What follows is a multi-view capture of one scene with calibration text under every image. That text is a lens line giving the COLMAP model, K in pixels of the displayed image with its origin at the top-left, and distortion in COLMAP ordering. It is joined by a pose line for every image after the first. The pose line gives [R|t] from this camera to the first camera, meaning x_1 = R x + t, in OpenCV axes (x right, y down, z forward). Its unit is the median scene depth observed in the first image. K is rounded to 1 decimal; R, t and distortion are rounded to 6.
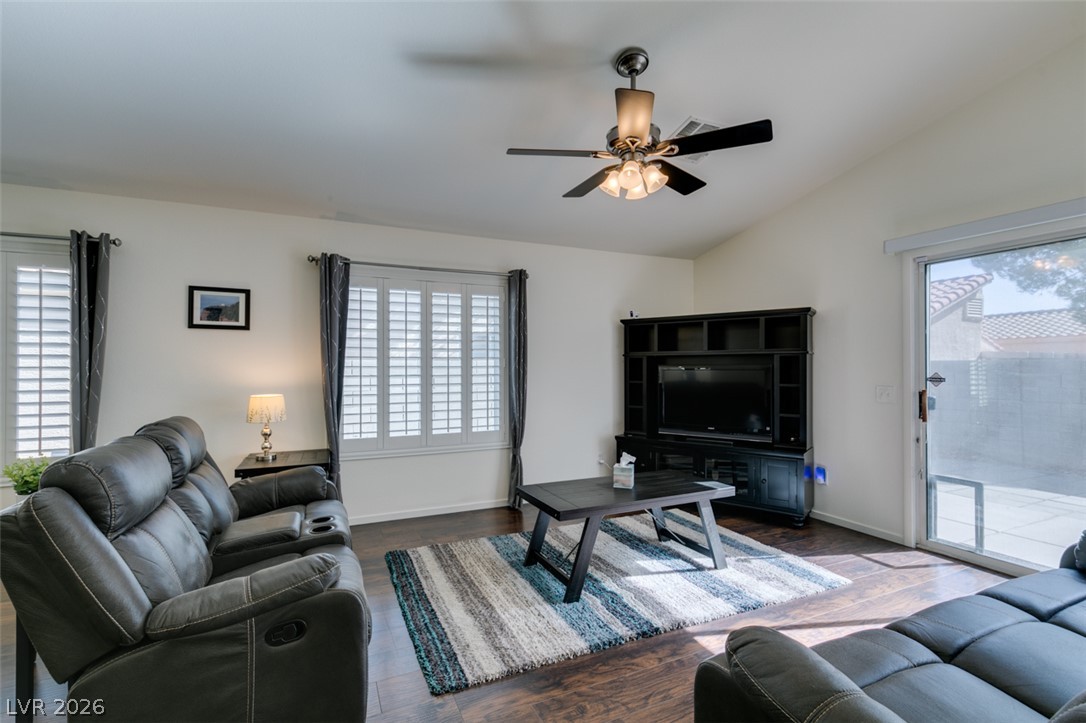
lens RADIAL K [[487.8, 0, 539.7], [0, 487.8, 363.0], [0, 0, 1]] dist [0.003526, -0.000990]
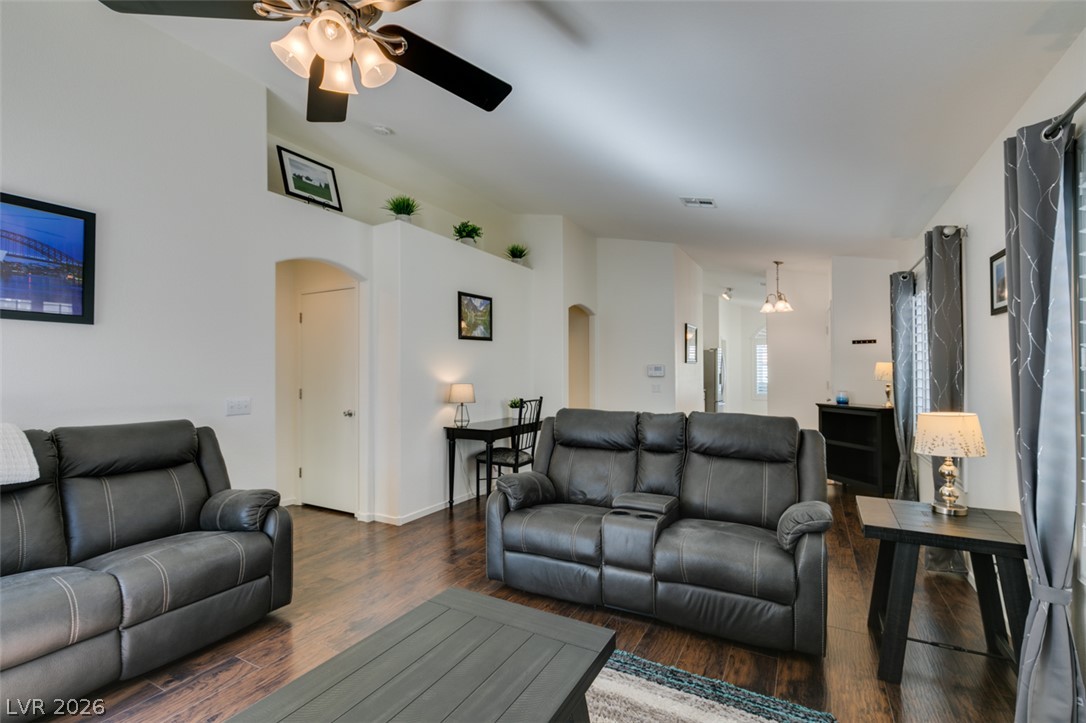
lens RADIAL K [[487.8, 0, 540.4], [0, 487.8, 365.0], [0, 0, 1]] dist [0.003526, -0.000990]
pose [[-0.801173, -0.002619, -0.598426, 0.324115], [0.010620, 0.999771, -0.018595, 0.010614], [0.598338, -0.021253, -0.800962, 1.513246]]
